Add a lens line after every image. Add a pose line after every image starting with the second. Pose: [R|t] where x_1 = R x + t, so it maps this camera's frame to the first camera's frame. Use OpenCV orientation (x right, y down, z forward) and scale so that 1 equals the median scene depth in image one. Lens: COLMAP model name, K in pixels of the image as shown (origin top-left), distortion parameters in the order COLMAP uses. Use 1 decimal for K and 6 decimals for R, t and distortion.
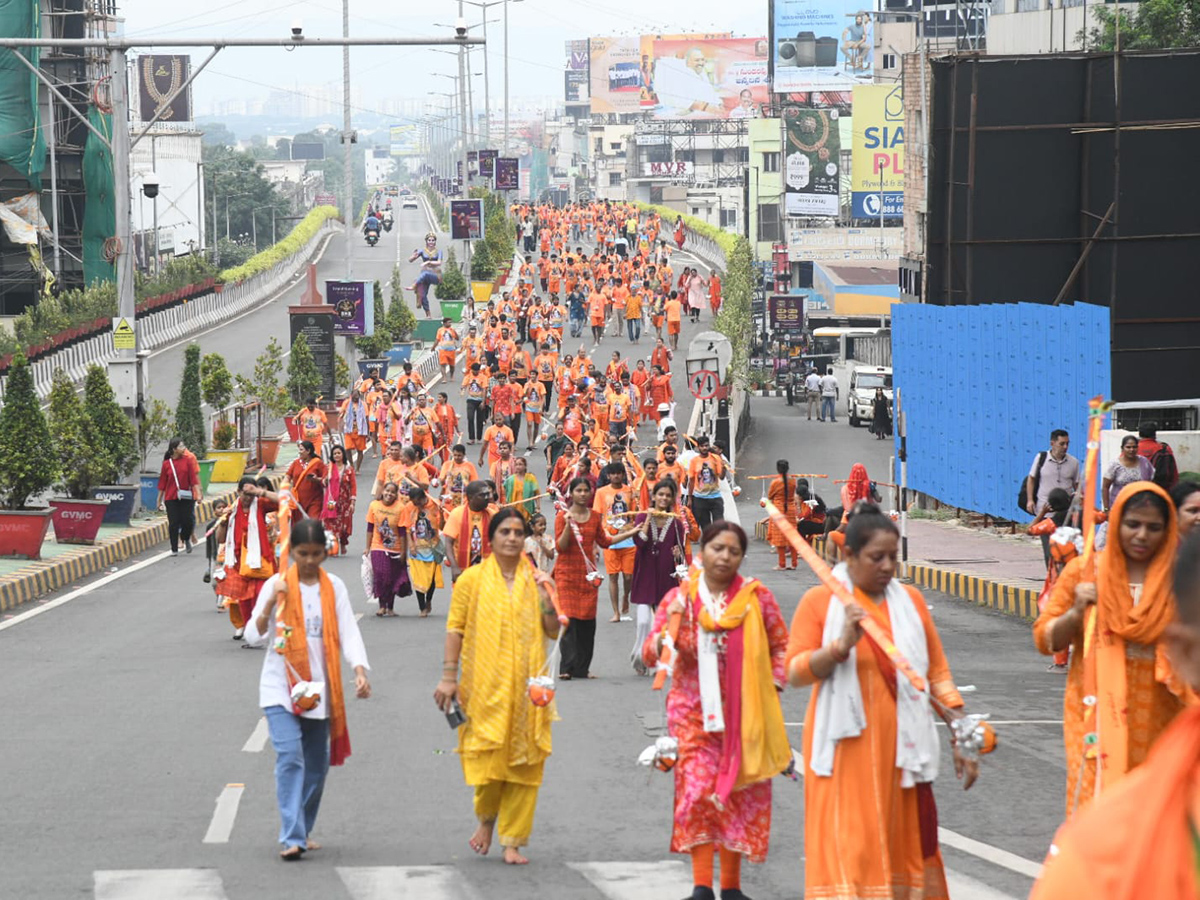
lens RADIAL K [[4330.5, 0, 515.5], [0, 4330.5, 469.4], [0, 0, 1]] dist [1.067983, 2.229137]
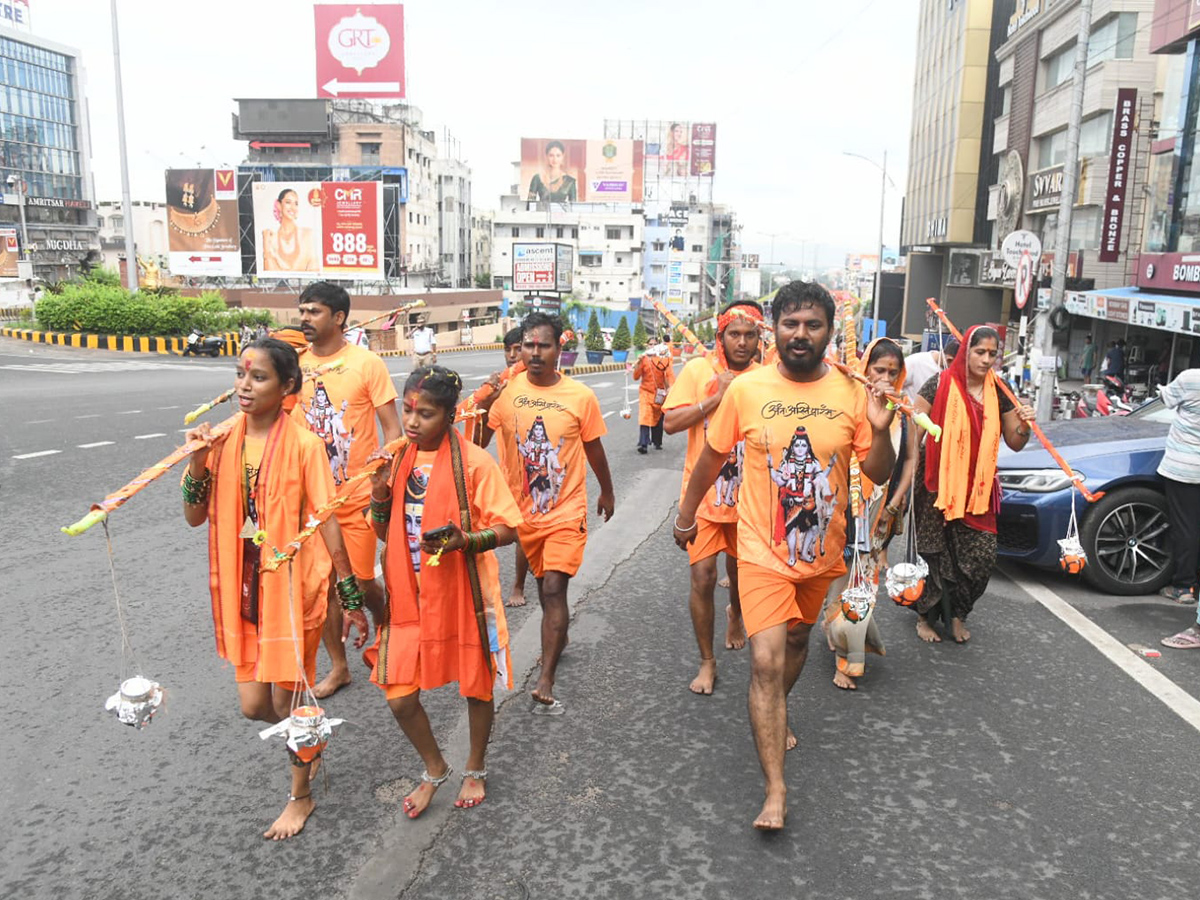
lens RADIAL K [[983.5, 0, 621.2], [0, 983.5, 478.9], [0, 0, 1]] dist [-0.113289, 0.073962]
pose [[0.973888, 0.088918, -0.208890, 0.027846], [-0.058978, 0.987610, 0.145425, 0.000099], [0.219233, -0.129308, 0.967066, -0.096945]]
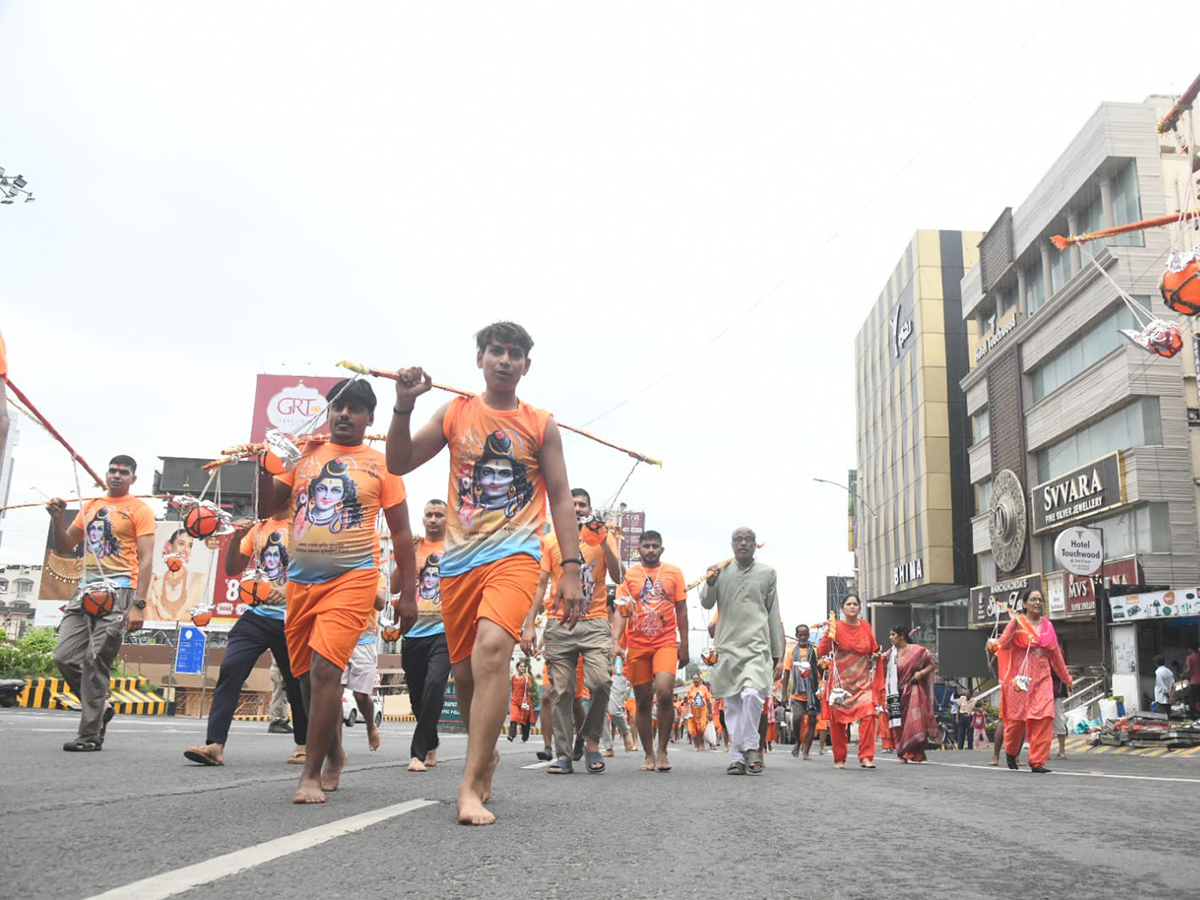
lens RADIAL K [[905.2, 0, 661.3], [0, 905.2, 471.3], [0, 0, 1]] dist [-0.094212, 0.042355]
pose [[0.993818, 0.017653, -0.109605, 0.009716], [-0.047924, 0.958767, -0.280122, 0.009212], [0.100141, 0.283644, 0.953687, -0.026876]]
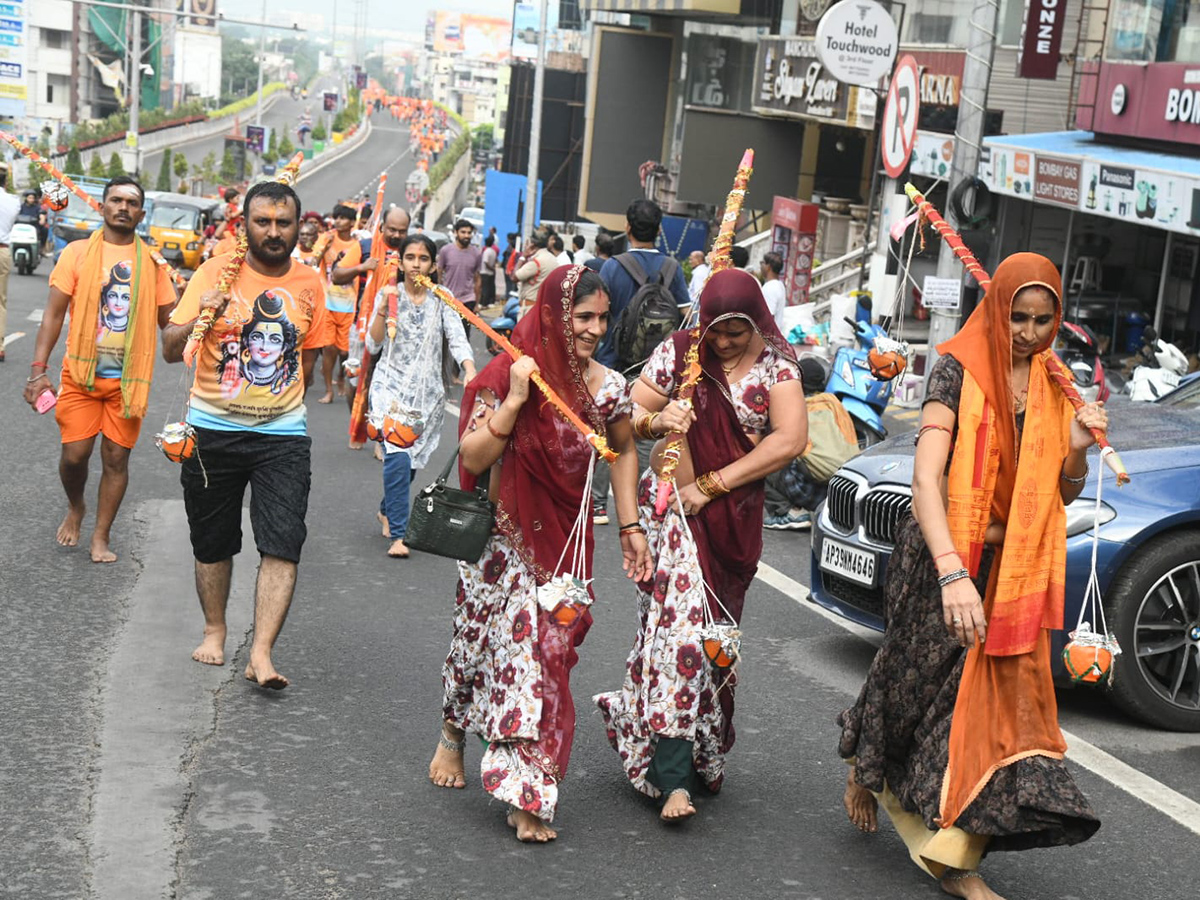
lens RADIAL K [[2317.5, 0, 675.1], [0, 2317.5, 455.9], [0, 0, 1]] dist [0.365004, 0.534545]
pose [[0.988047, 0.095225, 0.121224, 0.021594], [-0.105607, 0.990996, 0.082302, 0.000084], [-0.112295, -0.094120, 0.989207, -0.105941]]
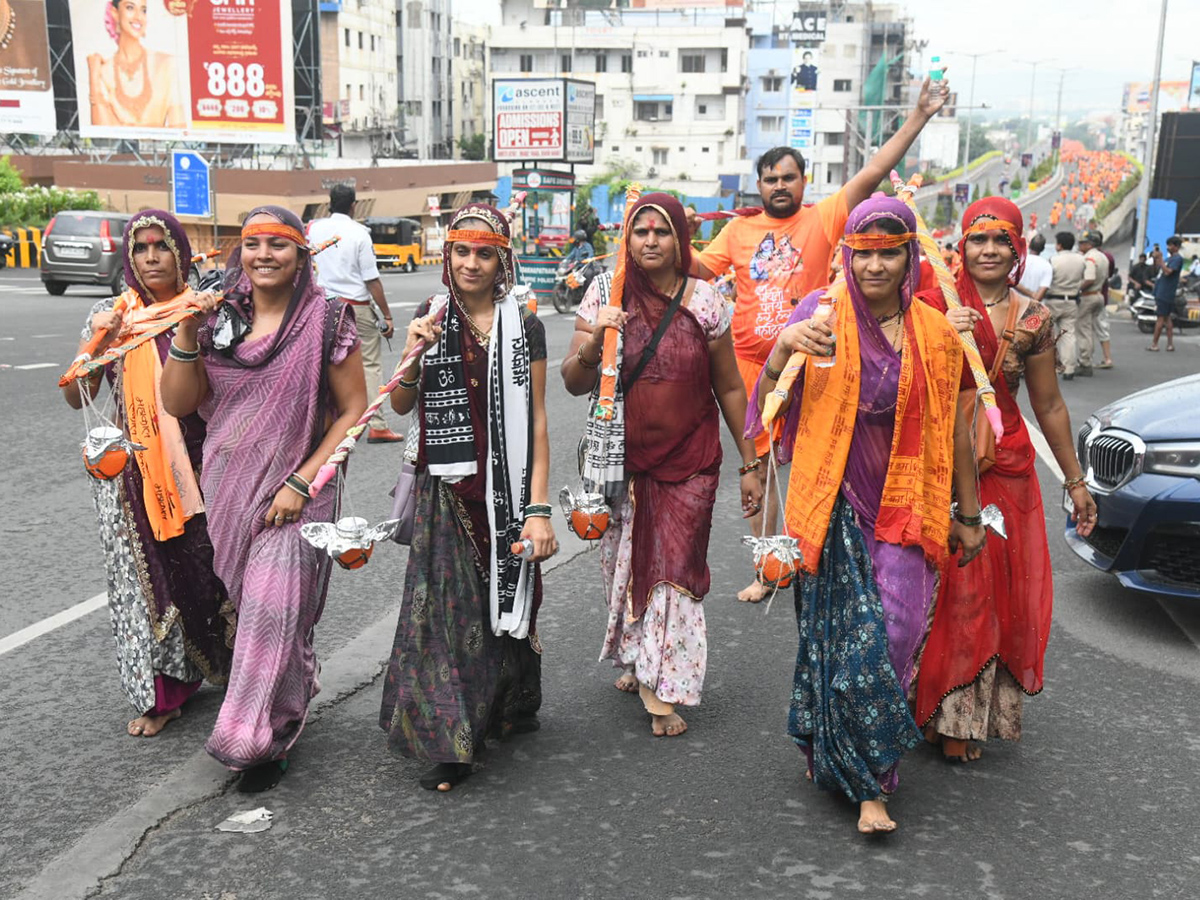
lens RADIAL K [[1652.2, 0, 550.8], [0, 1652.2, 458.7], [0, 0, 1]] dist [0.177396, 0.100261]
pose [[0.947396, 0.092550, -0.306389, 0.033859], [-0.052624, 0.989295, 0.136113, 0.000471], [0.315707, -0.112829, 0.942125, -0.095820]]
